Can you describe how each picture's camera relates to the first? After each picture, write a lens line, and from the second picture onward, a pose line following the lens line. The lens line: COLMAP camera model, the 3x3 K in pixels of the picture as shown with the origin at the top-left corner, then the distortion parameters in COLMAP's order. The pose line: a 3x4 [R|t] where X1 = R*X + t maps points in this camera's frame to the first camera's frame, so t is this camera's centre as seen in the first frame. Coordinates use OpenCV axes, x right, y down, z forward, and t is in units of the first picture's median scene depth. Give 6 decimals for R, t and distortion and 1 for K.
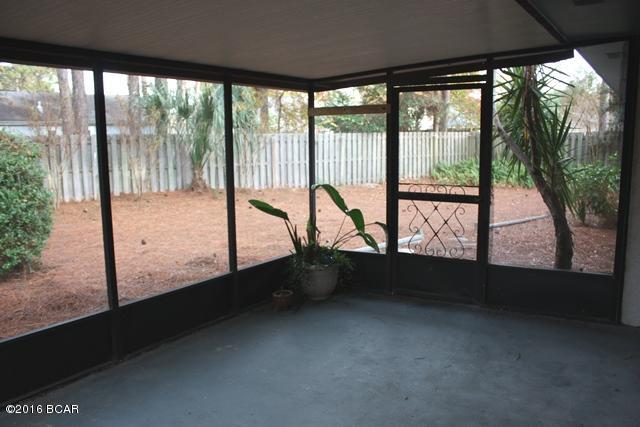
lens RADIAL K [[537.4, 0, 323.8], [0, 537.4, 216.0], [0, 0, 1]] dist [-0.159014, 0.157452]
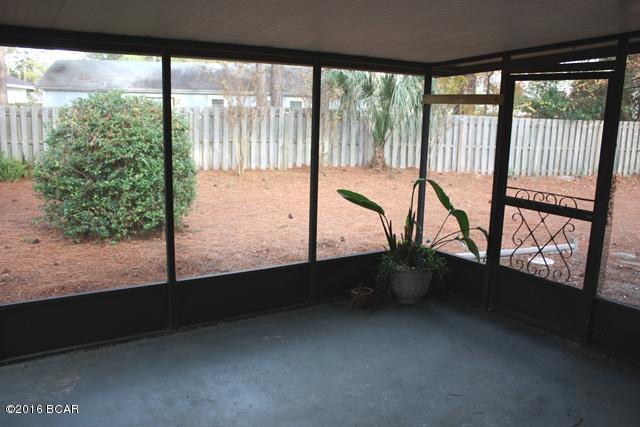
lens RADIAL K [[537.4, 0, 323.8], [0, 537.4, 216.0], [0, 0, 1]] dist [-0.159014, 0.157452]
pose [[0.915945, 0.112751, -0.385139, 0.192400], [-0.095401, 0.993384, 0.063932, -0.037722], [0.389799, -0.021816, 0.920641, 0.090661]]
